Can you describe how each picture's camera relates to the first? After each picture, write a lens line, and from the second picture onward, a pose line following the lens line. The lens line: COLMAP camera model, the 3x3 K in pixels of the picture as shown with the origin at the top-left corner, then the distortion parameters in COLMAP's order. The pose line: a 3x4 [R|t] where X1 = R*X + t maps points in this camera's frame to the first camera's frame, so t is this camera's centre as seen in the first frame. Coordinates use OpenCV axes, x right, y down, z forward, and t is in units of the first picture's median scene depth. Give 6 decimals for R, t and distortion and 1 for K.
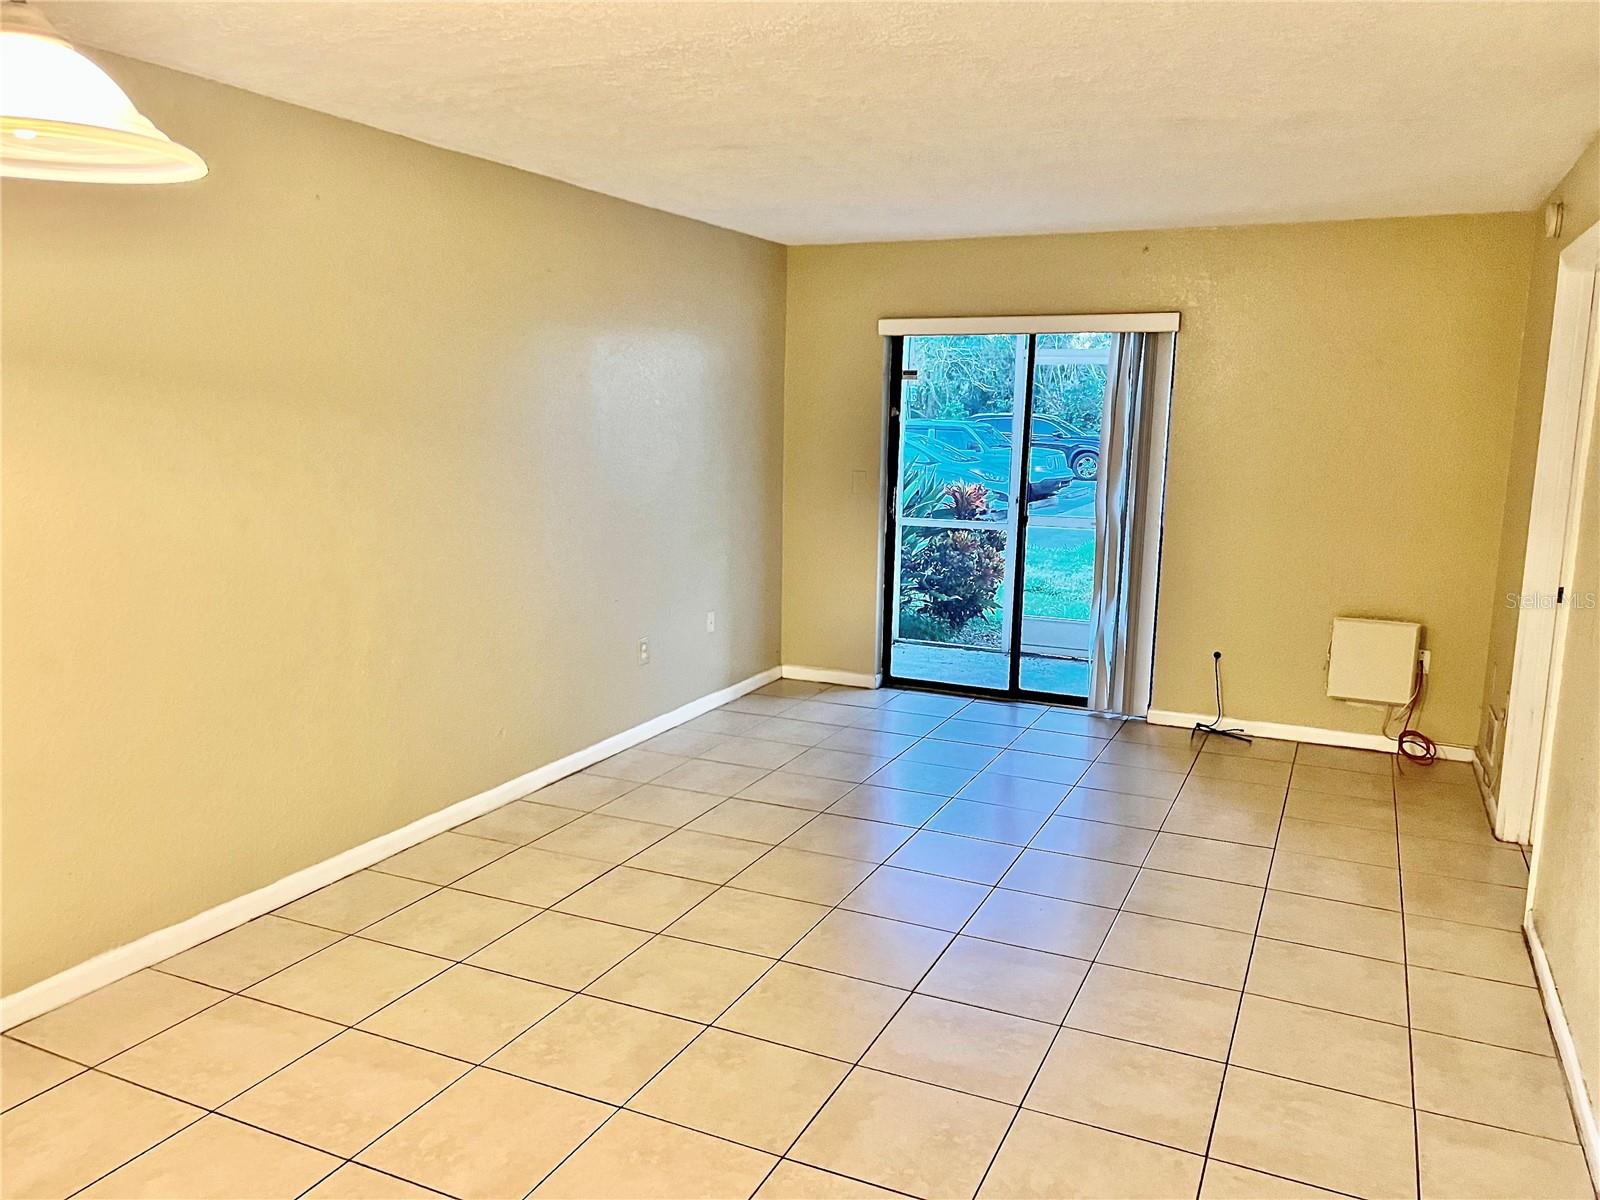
lens RADIAL K [[1197.7, 0, 800.0], [0, 1197.7, 600.0], [0, 0, 1]] dist [0.087128, -0.153429]
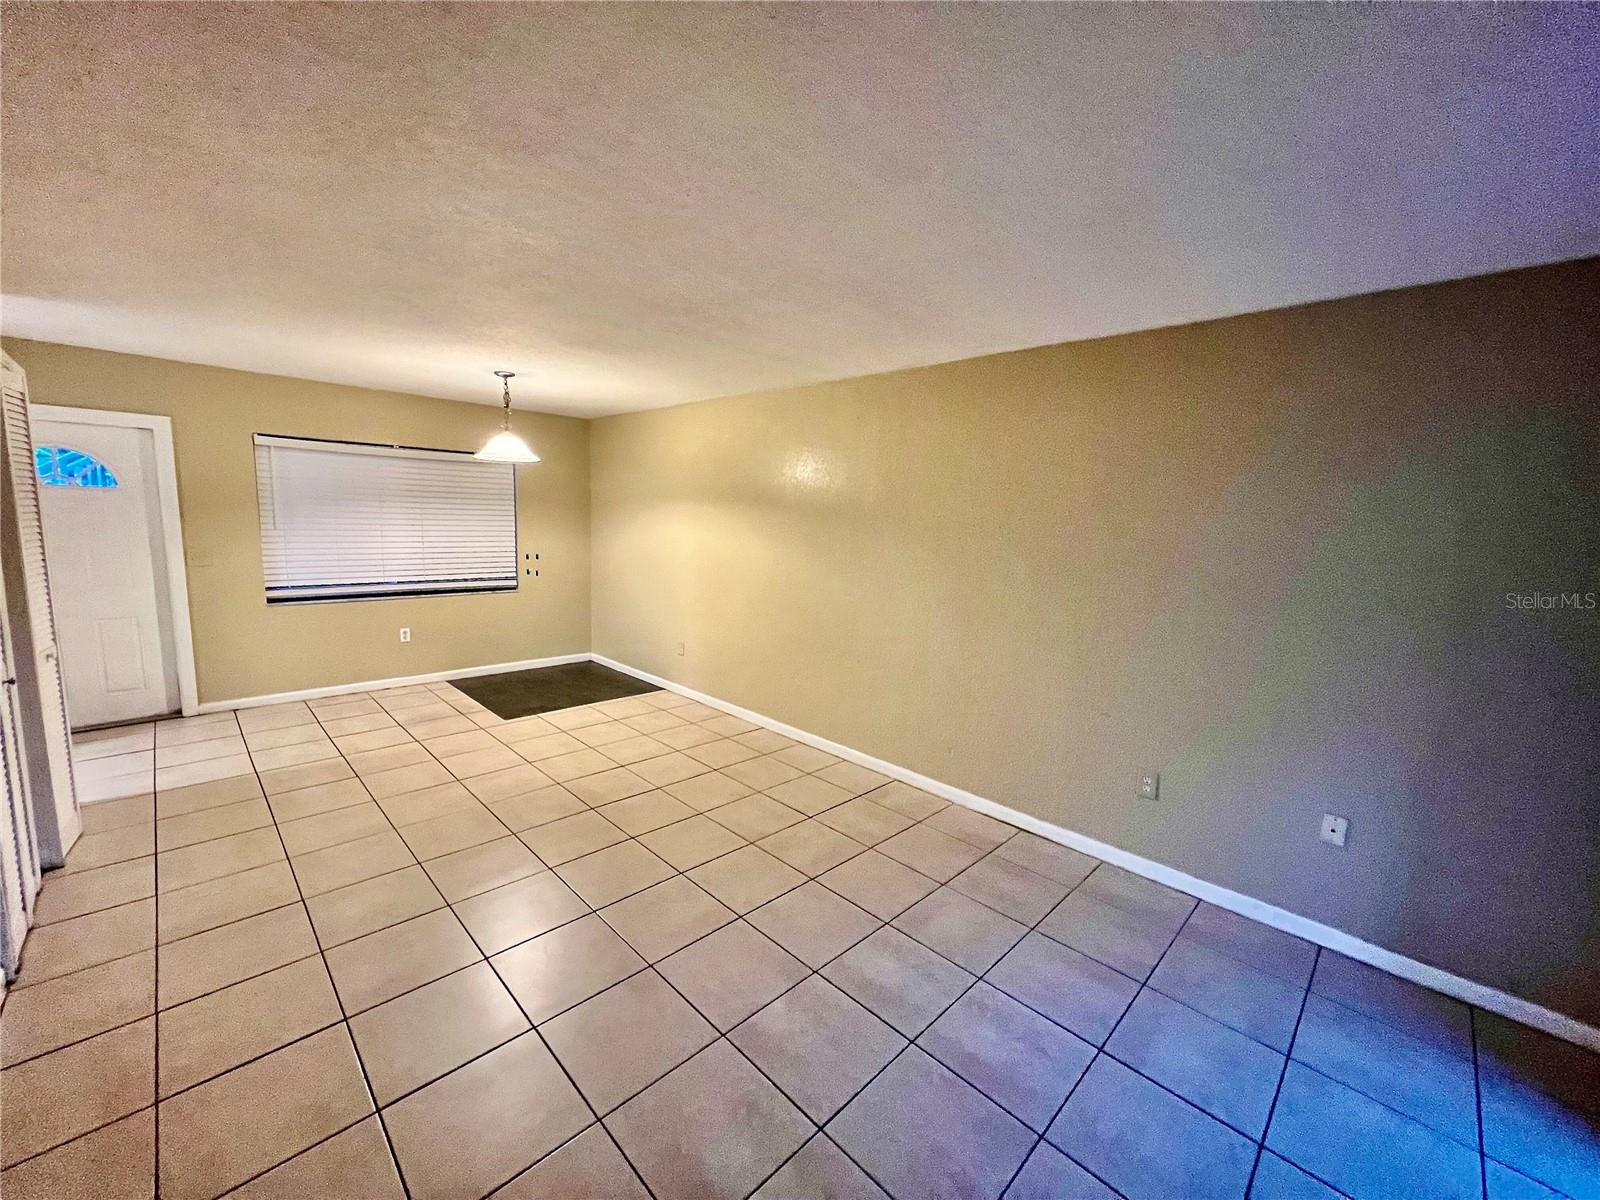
lens RADIAL K [[639.8, 0, 797.9], [0, 639.8, 600.6], [0, 0, 1]] dist [-0.000548, 0.000134]
pose [[-0.344262, 0.096034, -0.933949, 0.413298], [-0.187823, 0.967602, 0.168728, -0.128500], [0.919895, 0.233504, -0.315071, 0.828900]]
